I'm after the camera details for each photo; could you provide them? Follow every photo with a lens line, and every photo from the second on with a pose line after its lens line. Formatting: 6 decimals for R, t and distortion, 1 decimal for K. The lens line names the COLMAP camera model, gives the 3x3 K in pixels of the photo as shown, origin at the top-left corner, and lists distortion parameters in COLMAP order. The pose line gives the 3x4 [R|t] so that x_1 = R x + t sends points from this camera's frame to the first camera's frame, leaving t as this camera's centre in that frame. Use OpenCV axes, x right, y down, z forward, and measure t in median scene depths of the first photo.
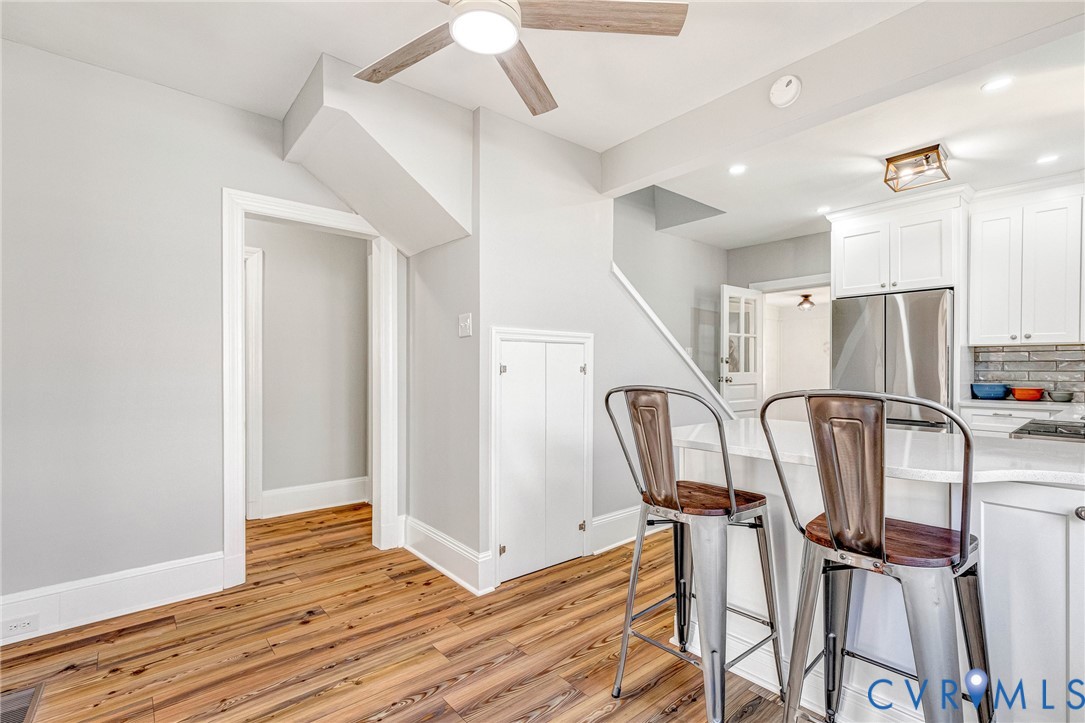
lens RADIAL K [[508.1, 0, 523.4], [0, 508.1, 367.6], [0, 0, 1]] dist [0.005739, -0.000001]
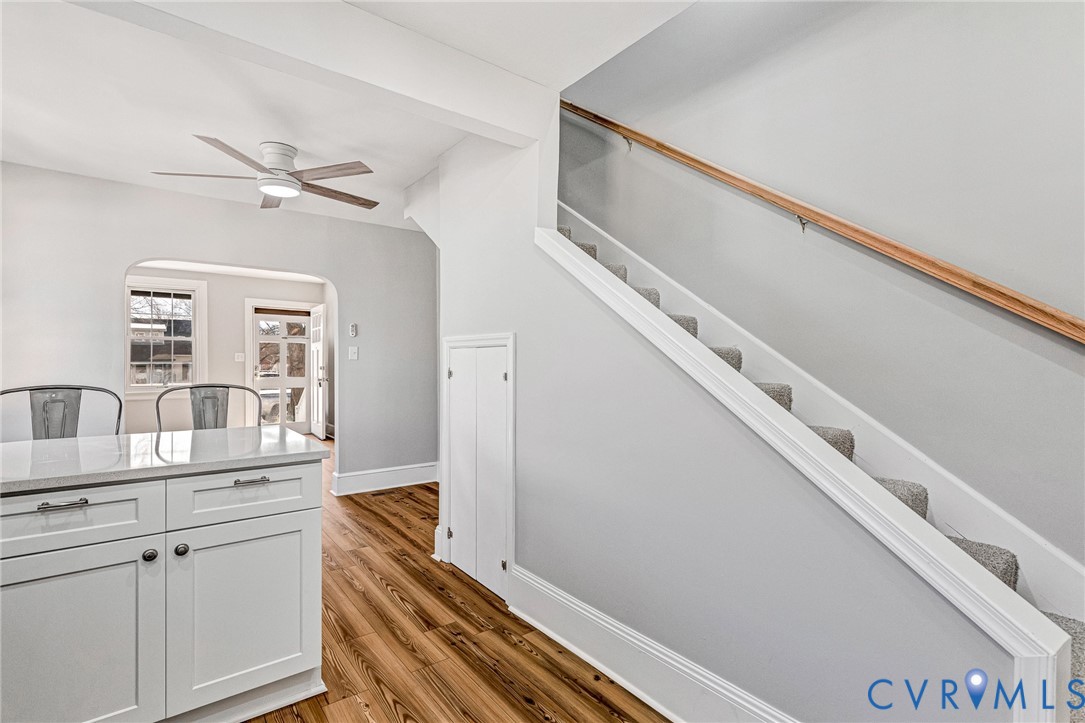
lens RADIAL K [[490.5, 0, 534.0], [0, 490.5, 366.0], [0, 0, 1]] dist [0.007643, -0.000420]
pose [[-0.021286, 0.007796, -0.999743, 1.165714], [-0.005712, 0.999952, 0.007919, -0.026308], [0.999757, 0.005879, -0.021241, 1.352428]]
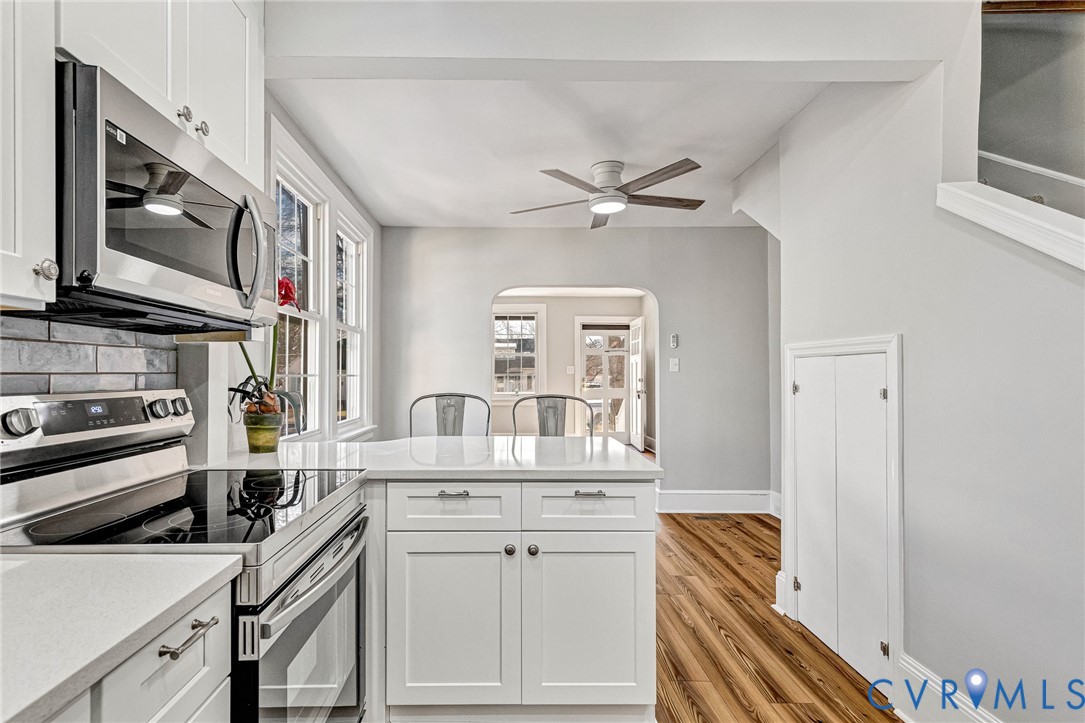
lens RADIAL K [[508.1, 0, 523.4], [0, 508.1, 367.6], [0, 0, 1]] dist [0.005739, -0.000001]
pose [[-0.604318, -0.009288, -0.796689, 1.114831], [-0.003037, 0.999952, -0.009354, -0.027191], [0.796738, -0.003233, -0.604317, 1.303368]]
